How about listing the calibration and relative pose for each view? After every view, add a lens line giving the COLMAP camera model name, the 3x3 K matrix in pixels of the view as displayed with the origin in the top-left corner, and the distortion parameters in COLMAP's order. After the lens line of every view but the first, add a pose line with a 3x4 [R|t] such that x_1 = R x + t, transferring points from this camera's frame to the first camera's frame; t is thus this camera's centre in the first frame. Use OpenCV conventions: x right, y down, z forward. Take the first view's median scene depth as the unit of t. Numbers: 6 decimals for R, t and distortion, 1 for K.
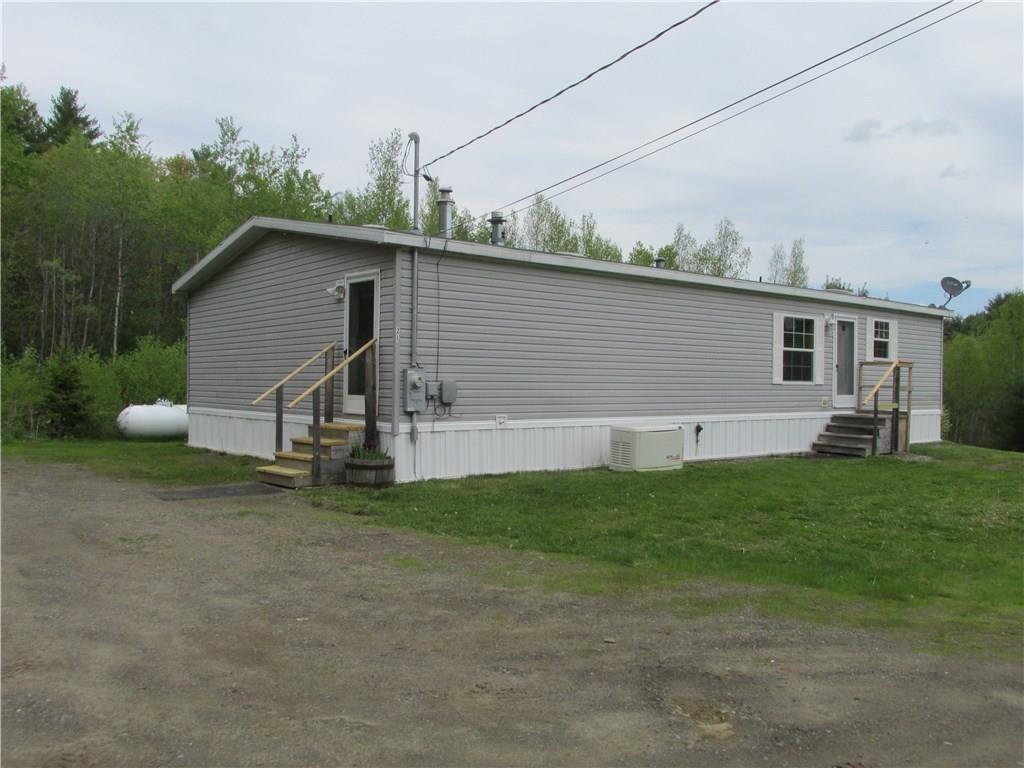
lens RADIAL K [[831.6, 0, 509.6], [0, 831.6, 383.0], [0, 0, 1]] dist [-0.043732, 0.003482]
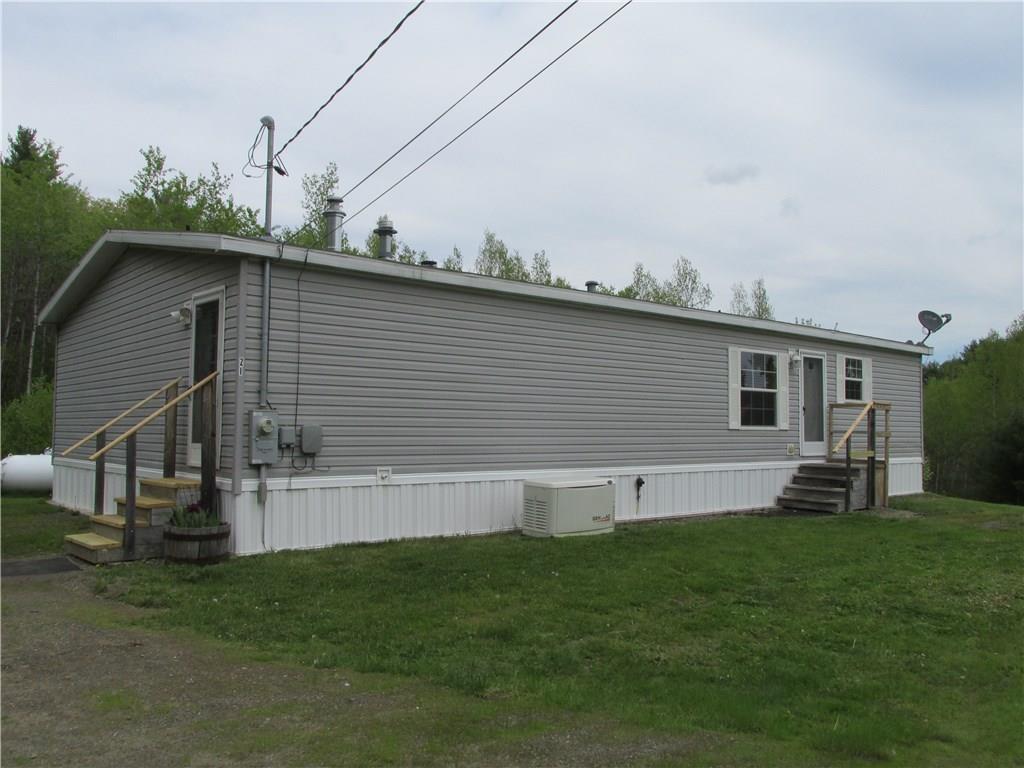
lens RADIAL K [[831.2, 0, 515.2], [0, 831.2, 383.9], [0, 0, 1]] dist [-0.034291, 0.003804]
pose [[0.999587, -0.000855, 0.028712, 0.093734], [0.002474, 0.998406, -0.056389, 0.002953], [-0.028618, 0.056437, 0.997996, 0.187537]]
